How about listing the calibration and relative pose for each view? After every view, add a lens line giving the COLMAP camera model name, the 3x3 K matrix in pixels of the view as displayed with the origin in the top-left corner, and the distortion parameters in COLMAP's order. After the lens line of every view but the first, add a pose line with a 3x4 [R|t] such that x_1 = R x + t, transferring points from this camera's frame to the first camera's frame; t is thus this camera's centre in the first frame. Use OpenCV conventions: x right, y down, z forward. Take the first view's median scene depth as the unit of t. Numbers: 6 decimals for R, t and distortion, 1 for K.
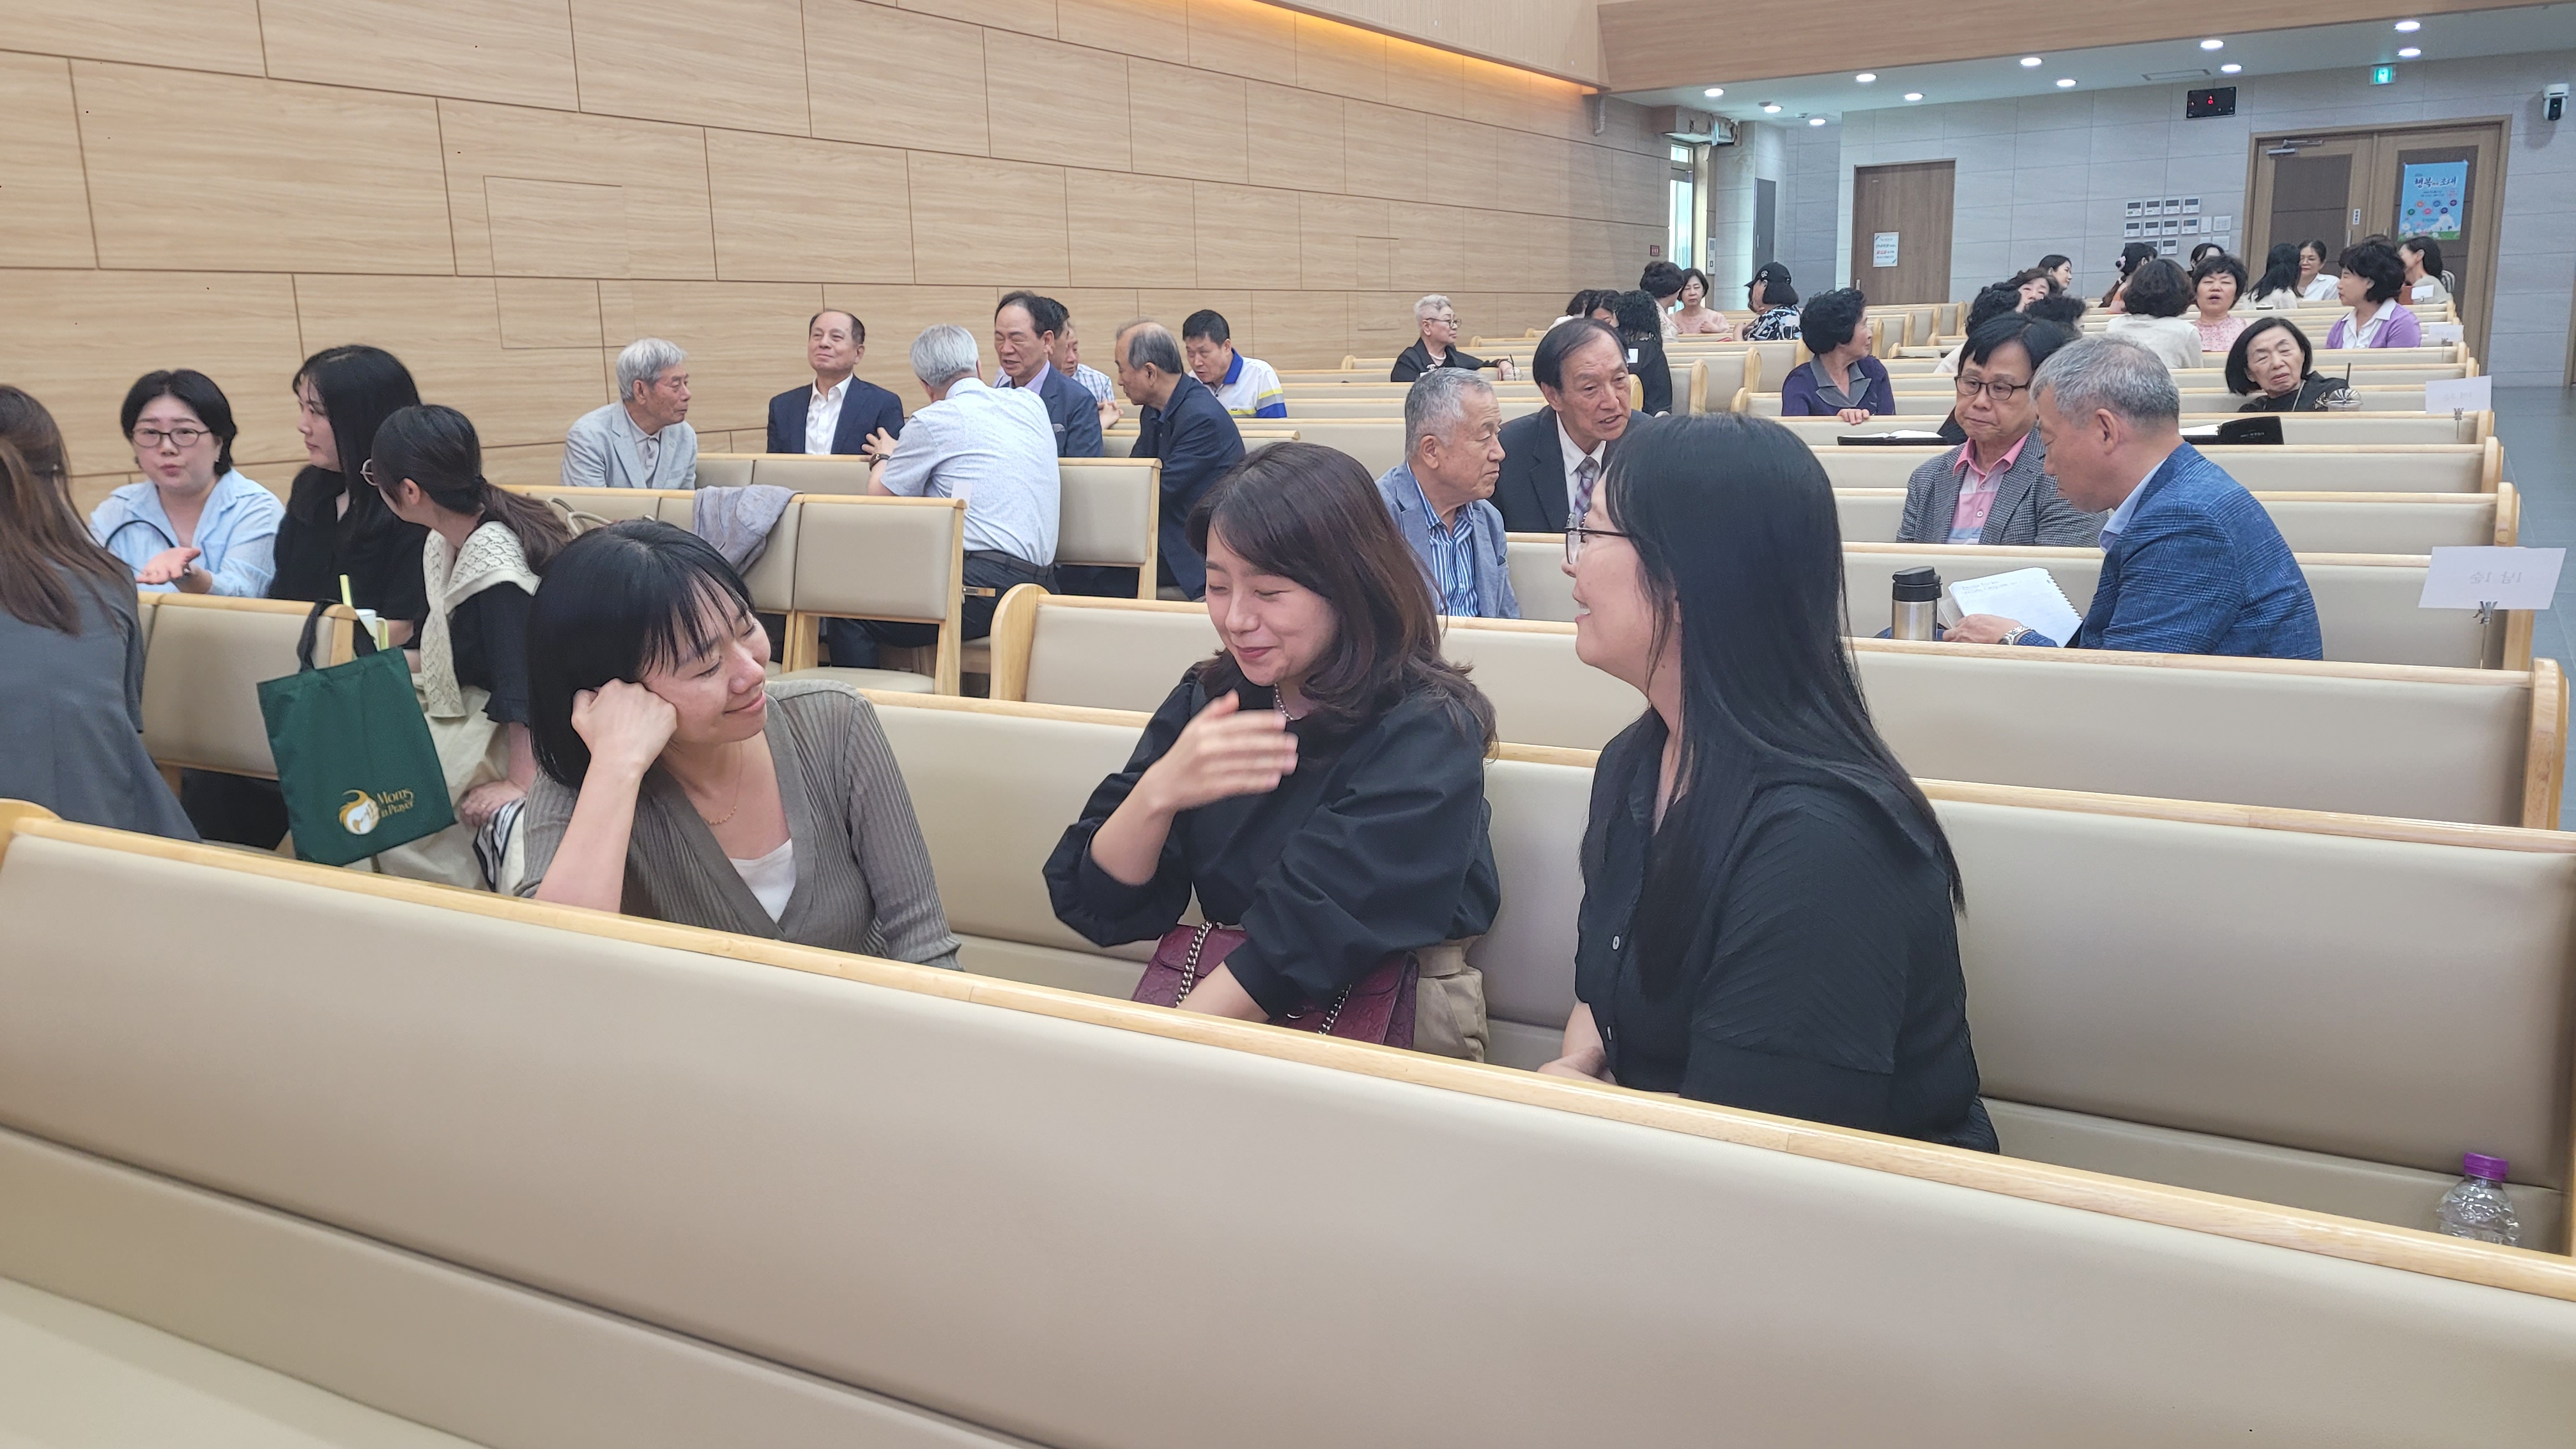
lens RADIAL K [[1919.8, 0, 1280.8], [0, 1919.8, 716.3], [0, 0, 1]] dist [0.071397, -0.058044]
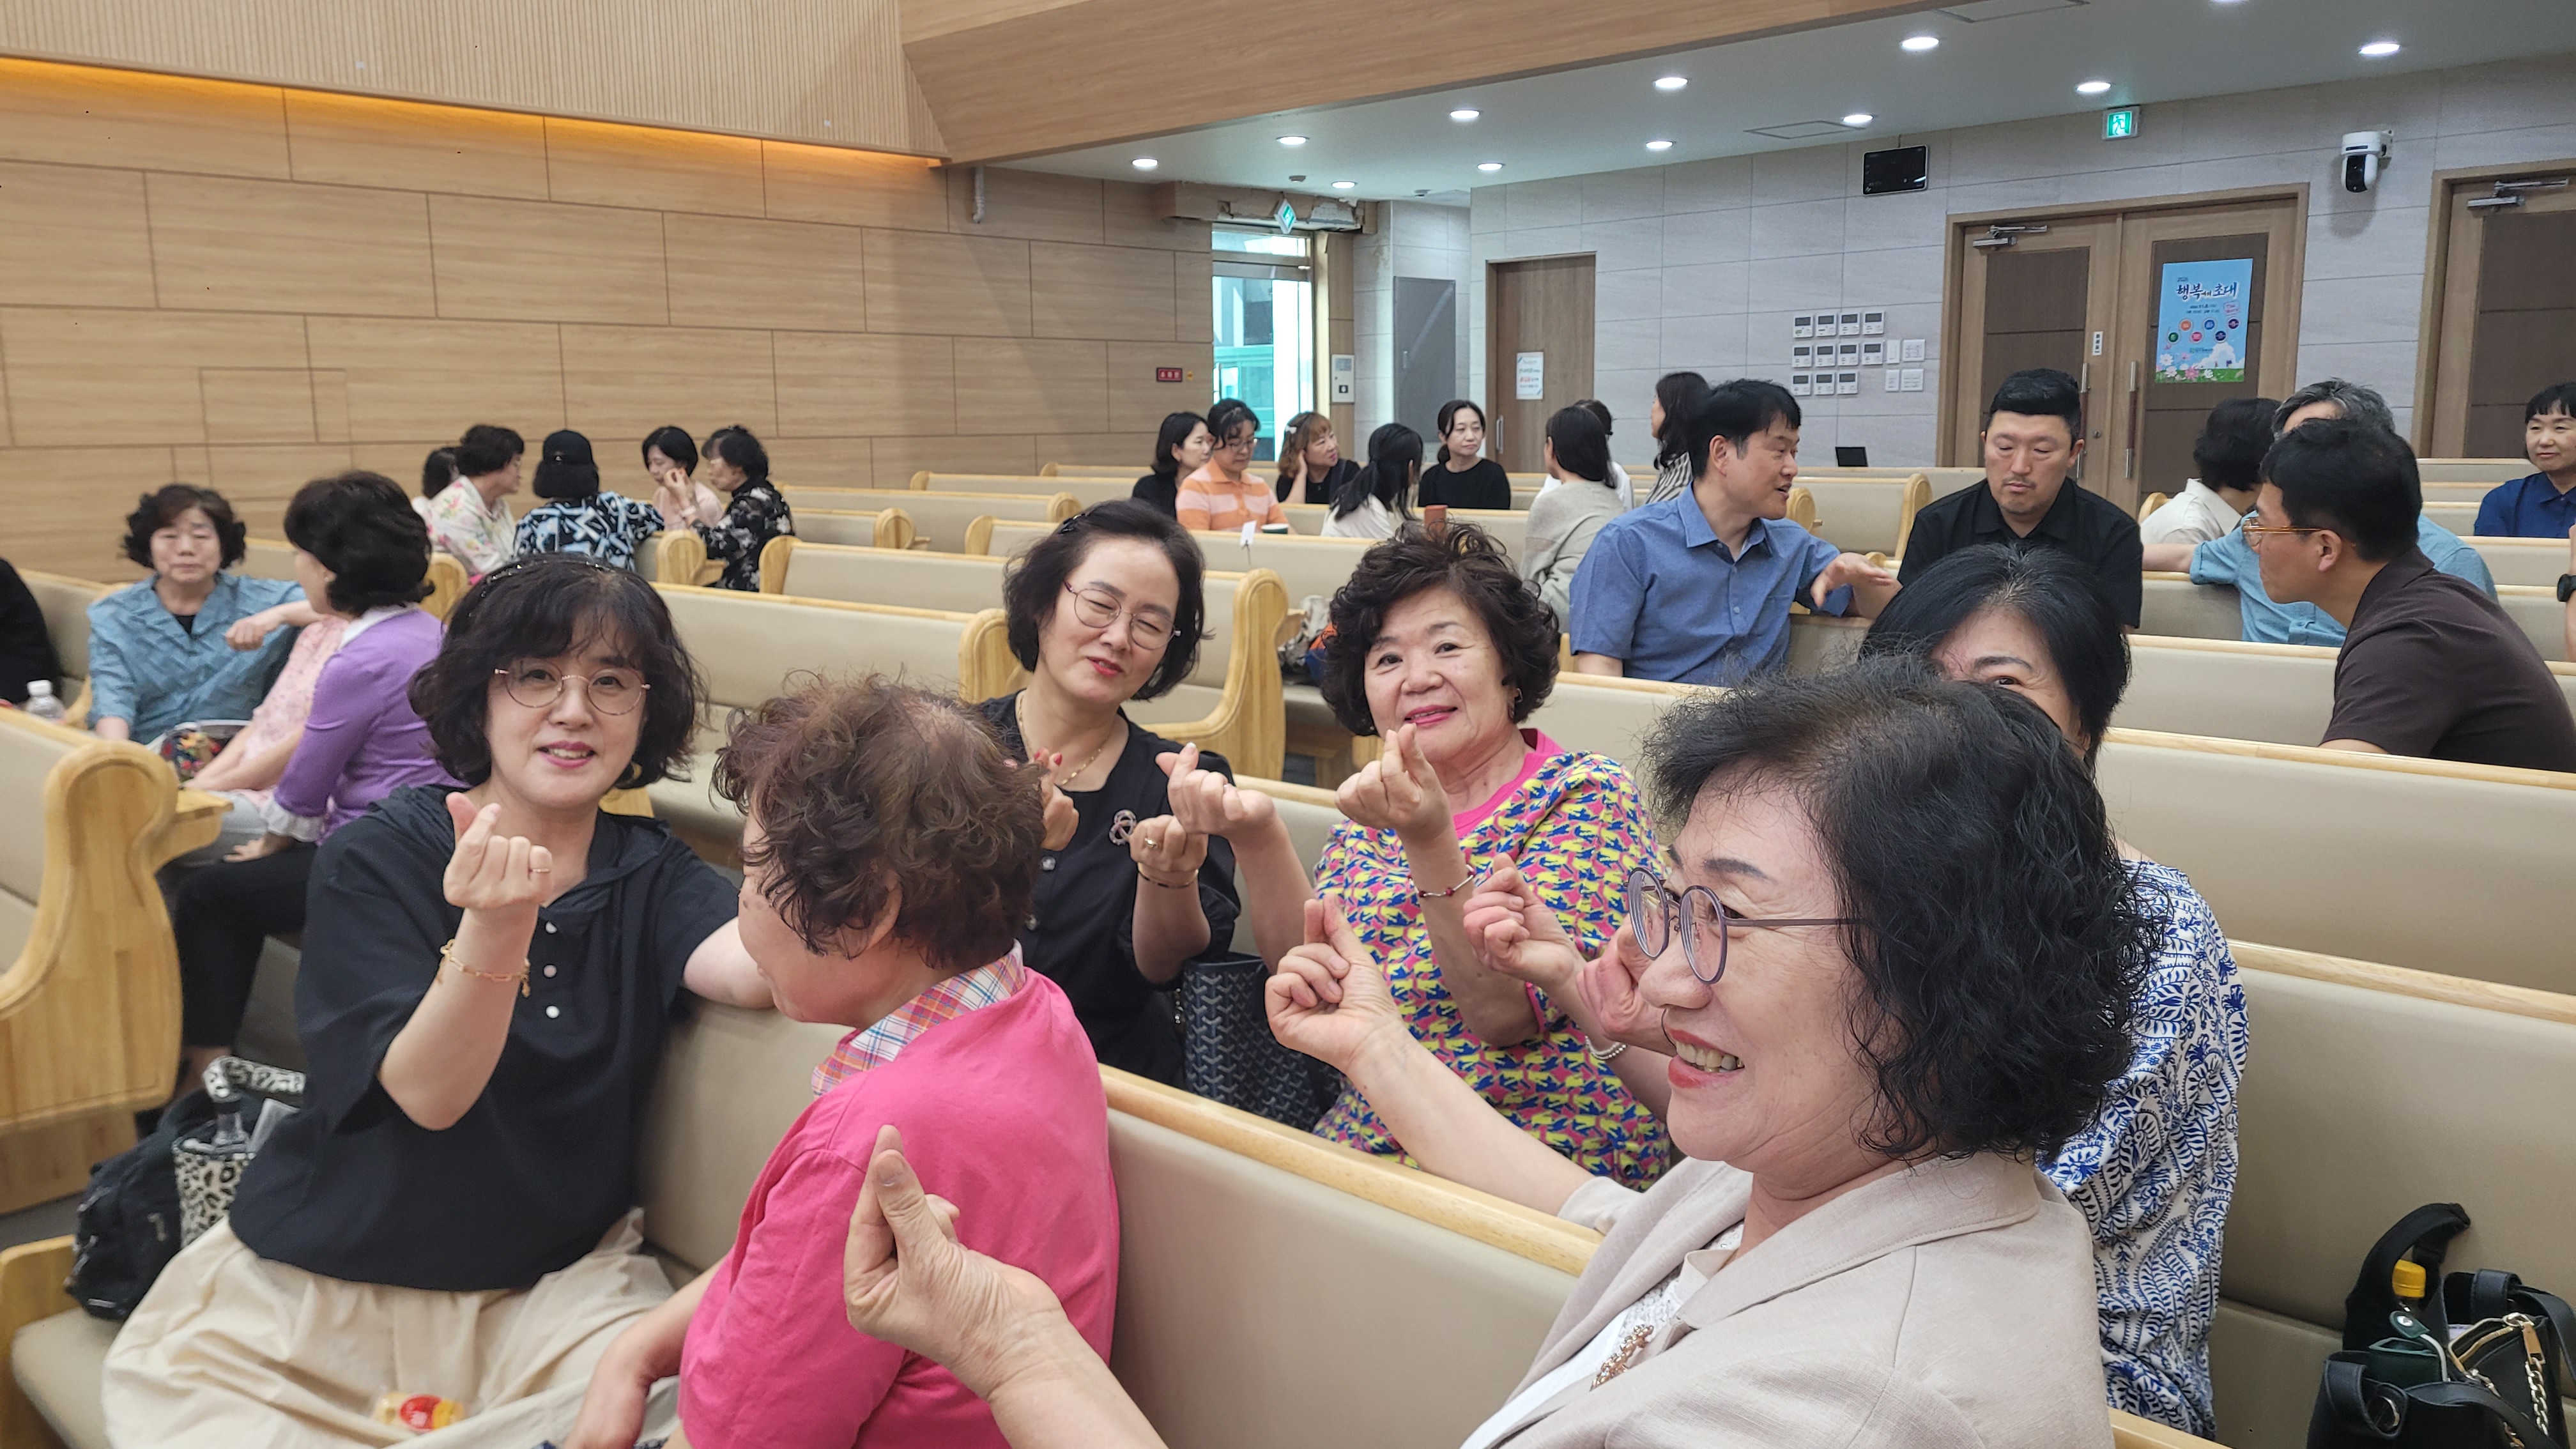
lens RADIAL K [[1919.8, 0, 1302.6], [0, 1919.8, 720.9], [0, 0, 1]] dist [0.071397, -0.058044]
pose [[0.966618, 0.055010, -0.250246, 0.499047], [-0.063816, 0.997591, -0.027209, -0.105191], [0.248146, 0.042270, 0.967800, 0.347648]]
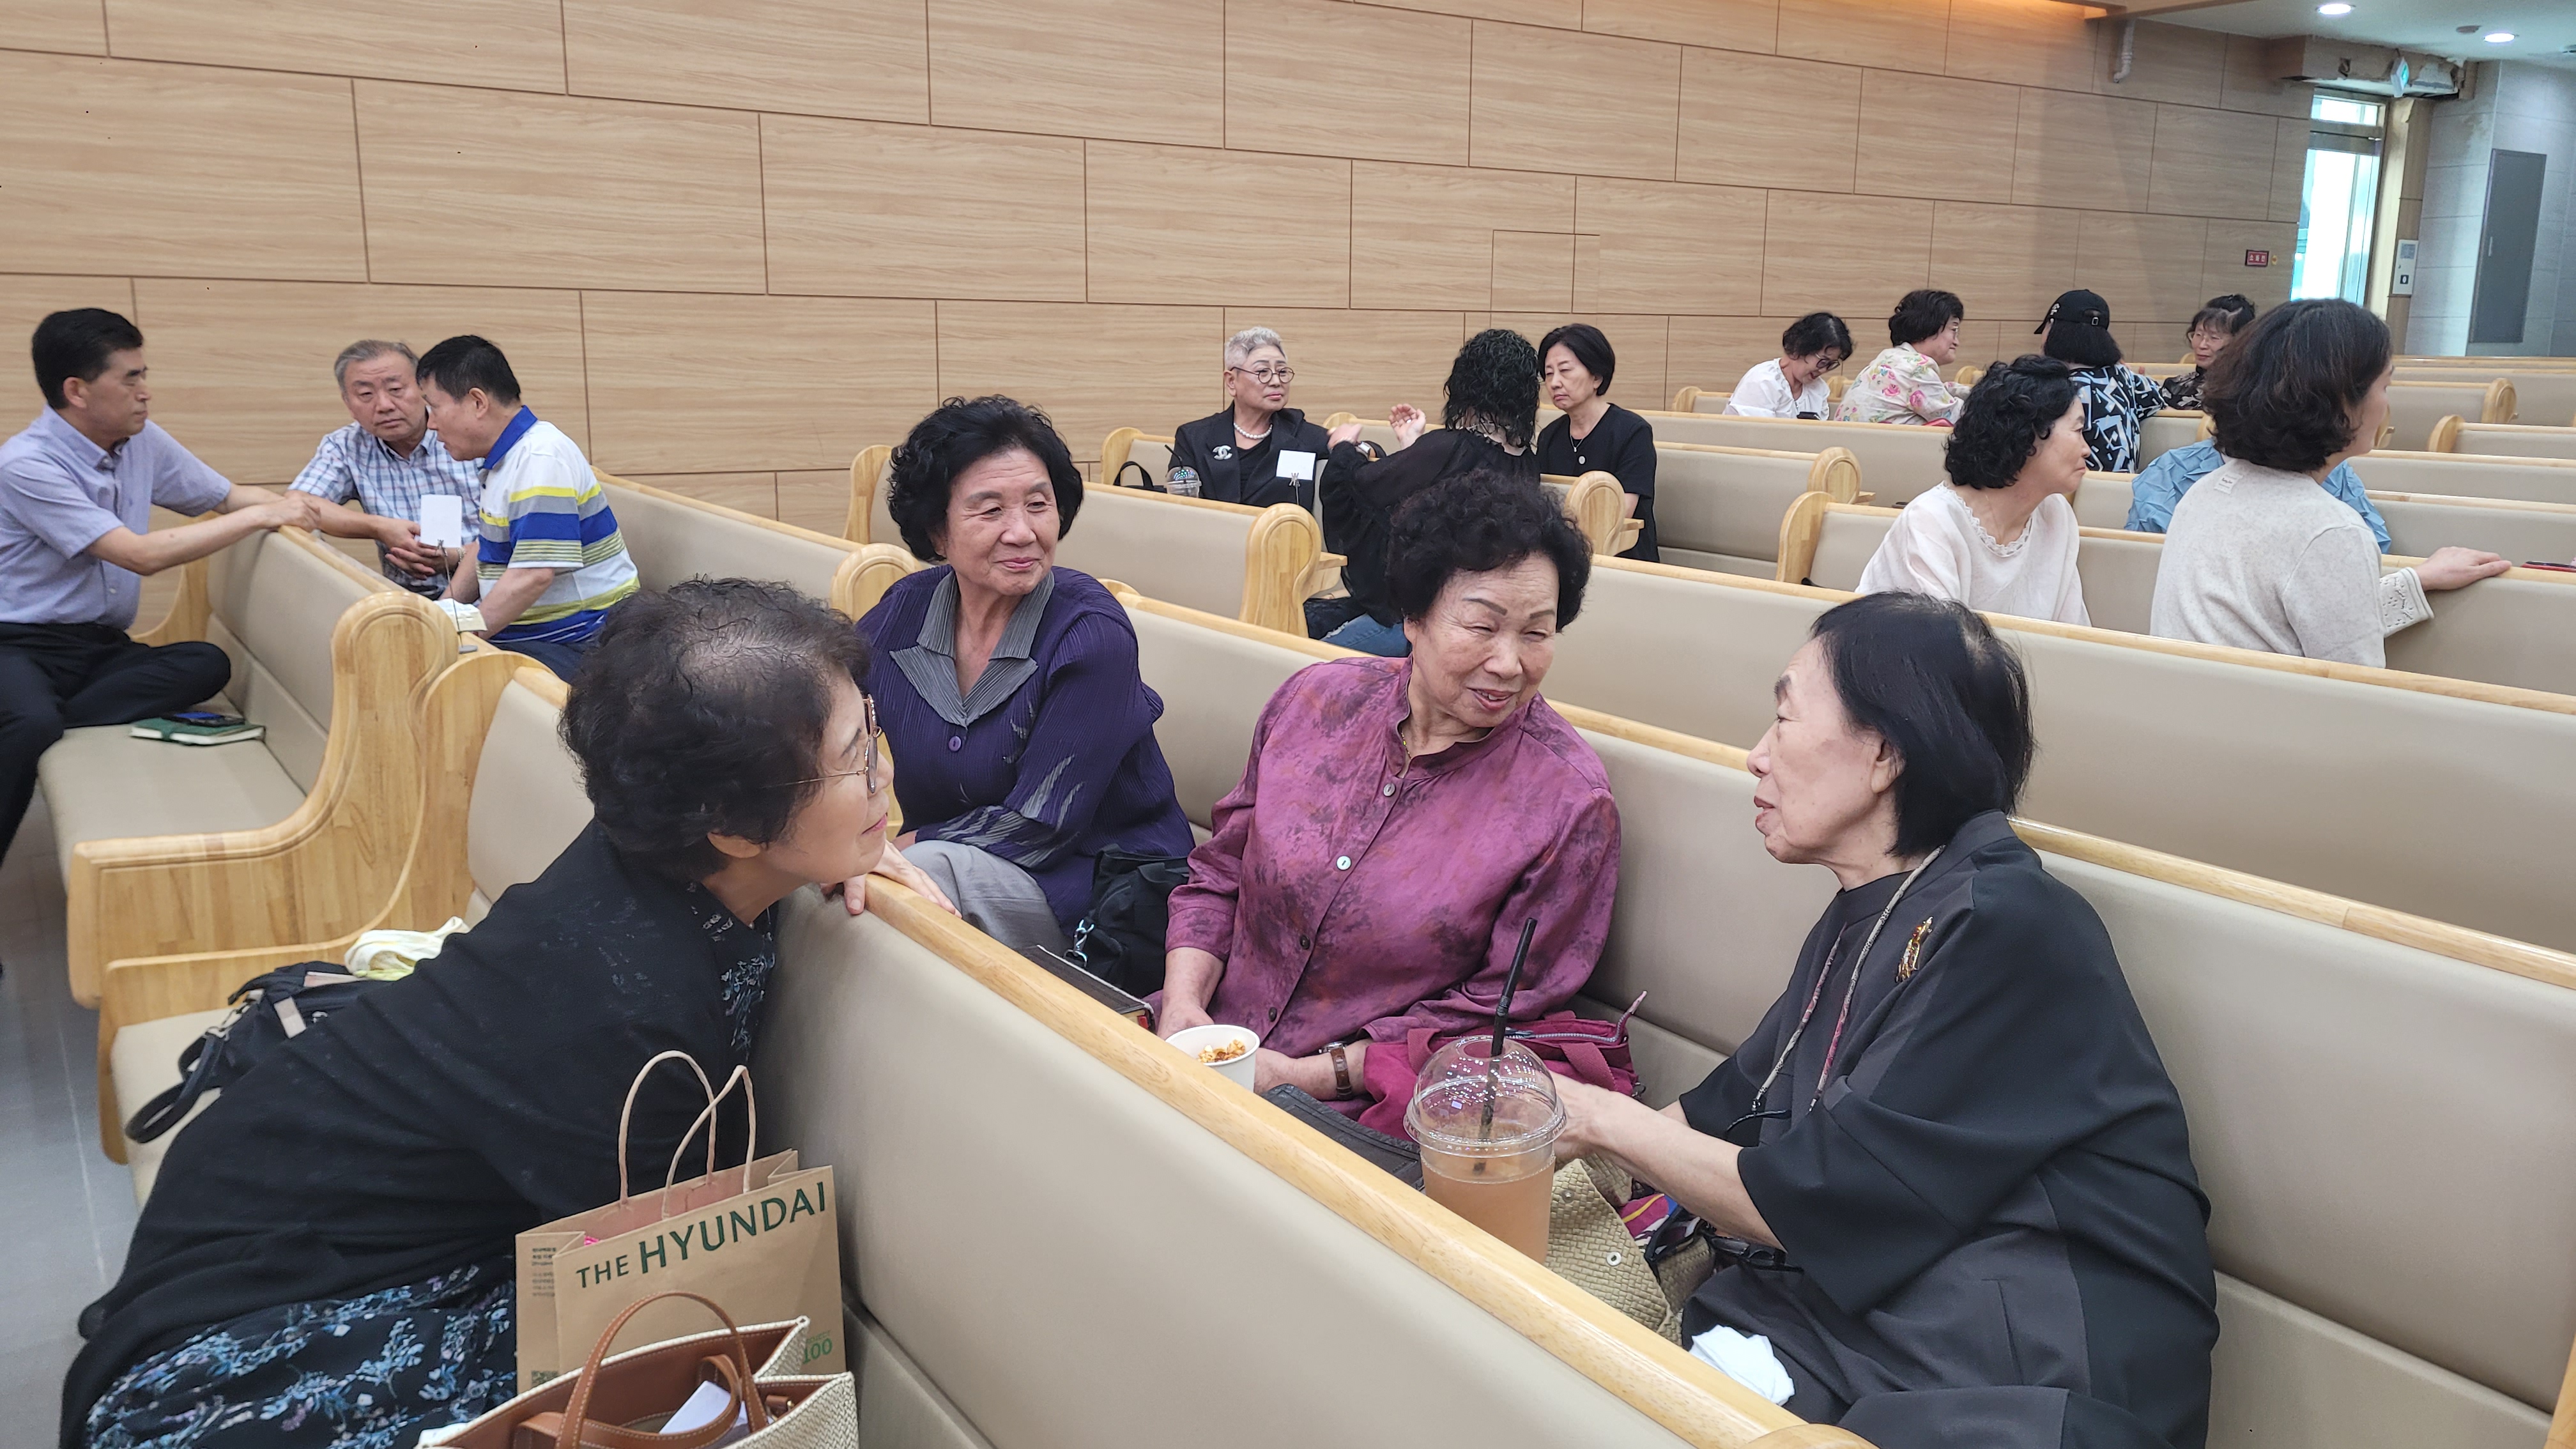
lens RADIAL K [[1919.8, 0, 1329.4], [0, 1919.8, 689.7], [0, 0, 1]] dist [0.071397, -0.058044]
pose [[0.900660, 0.115229, -0.418967, 0.234108], [-0.119333, 0.992717, 0.016495, -0.079012], [0.417817, 0.035141, 0.907851, 0.312510]]
